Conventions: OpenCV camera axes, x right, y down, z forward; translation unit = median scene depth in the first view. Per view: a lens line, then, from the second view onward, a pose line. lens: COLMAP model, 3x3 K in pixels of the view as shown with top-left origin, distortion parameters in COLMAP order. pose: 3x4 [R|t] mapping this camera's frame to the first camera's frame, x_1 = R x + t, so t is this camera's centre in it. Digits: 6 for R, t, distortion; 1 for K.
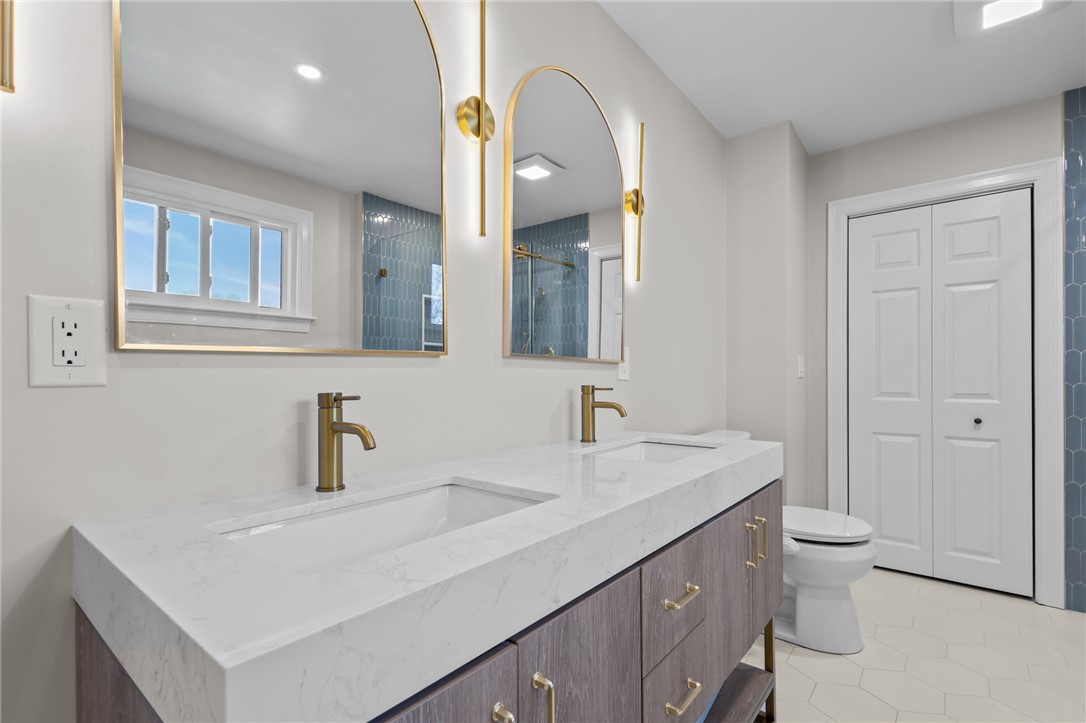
lens RADIAL K [[505.2, 0, 546.2], [0, 505.2, 374.7], [0, 0, 1]] dist [0.012106, -0.004191]
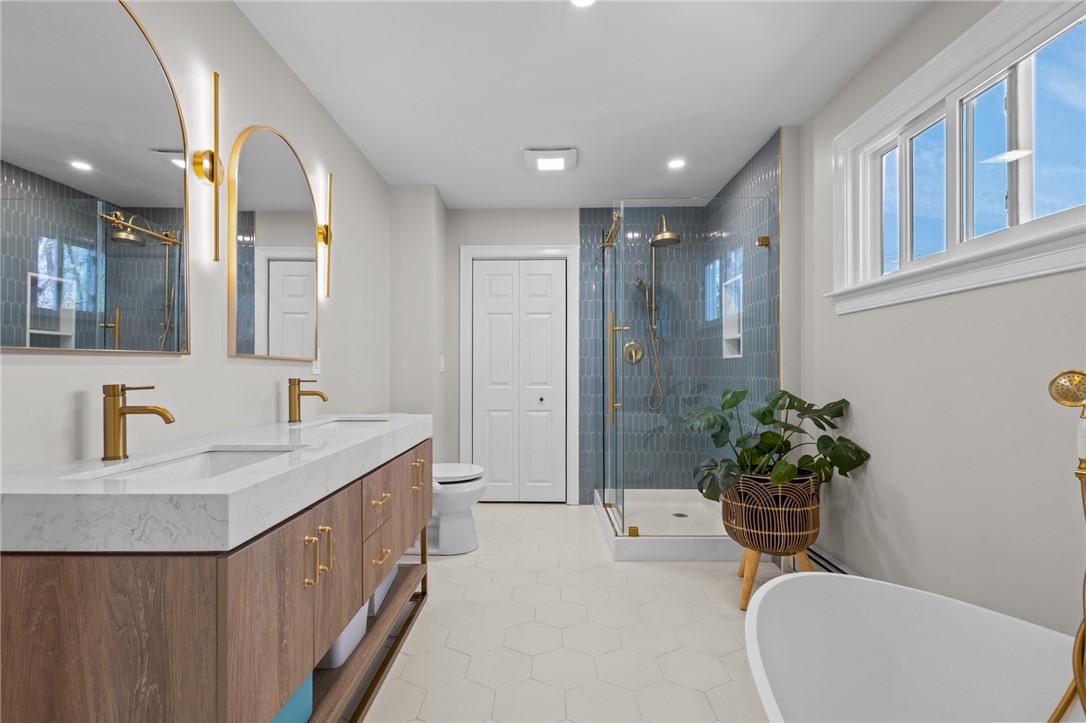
lens RADIAL K [[505.2, 0, 532.4], [0, 505.2, 370.8], [0, 0, 1]] dist [0.012106, -0.004191]
pose [[0.799731, 0.001211, 0.600357, -0.172290], [-0.002356, 0.999997, 0.001122, -0.001366], [-0.600354, -0.002311, 0.799731, -0.331982]]
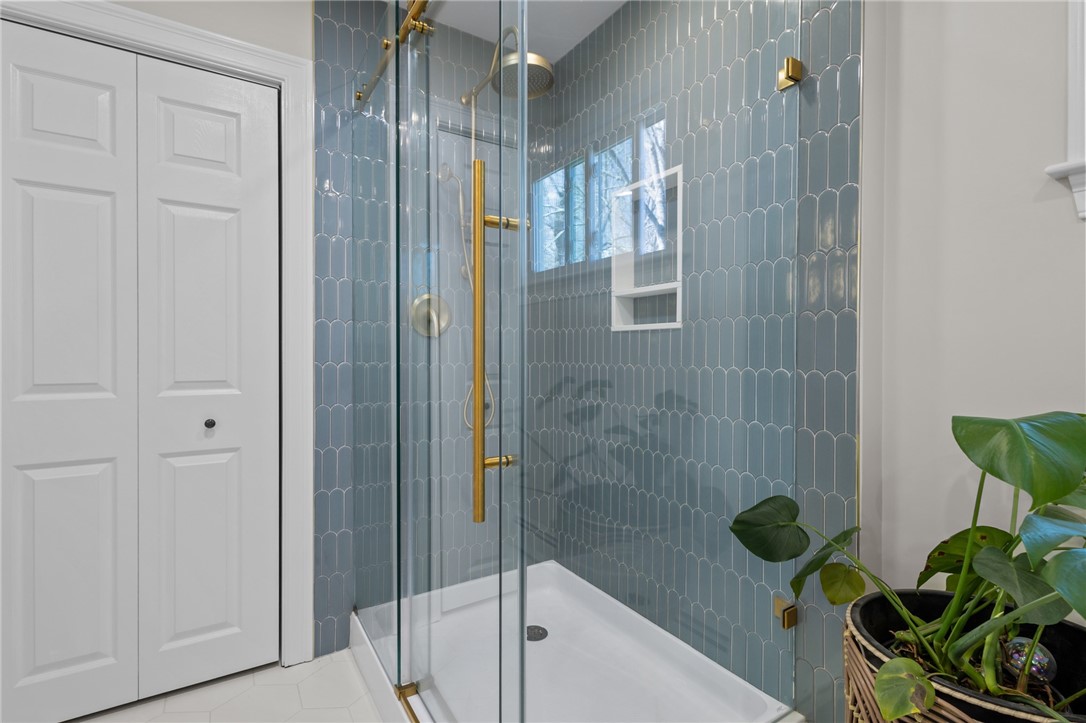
lens RADIAL K [[505.2, 0, 547.3], [0, 505.2, 359.8], [0, 0, 1]] dist [0.012106, -0.004191]
pose [[0.317440, -0.011691, 0.948206, 0.474617], [-0.009812, 0.999830, 0.015612, -0.003547], [-0.948228, -0.014260, 0.317271, 0.497054]]
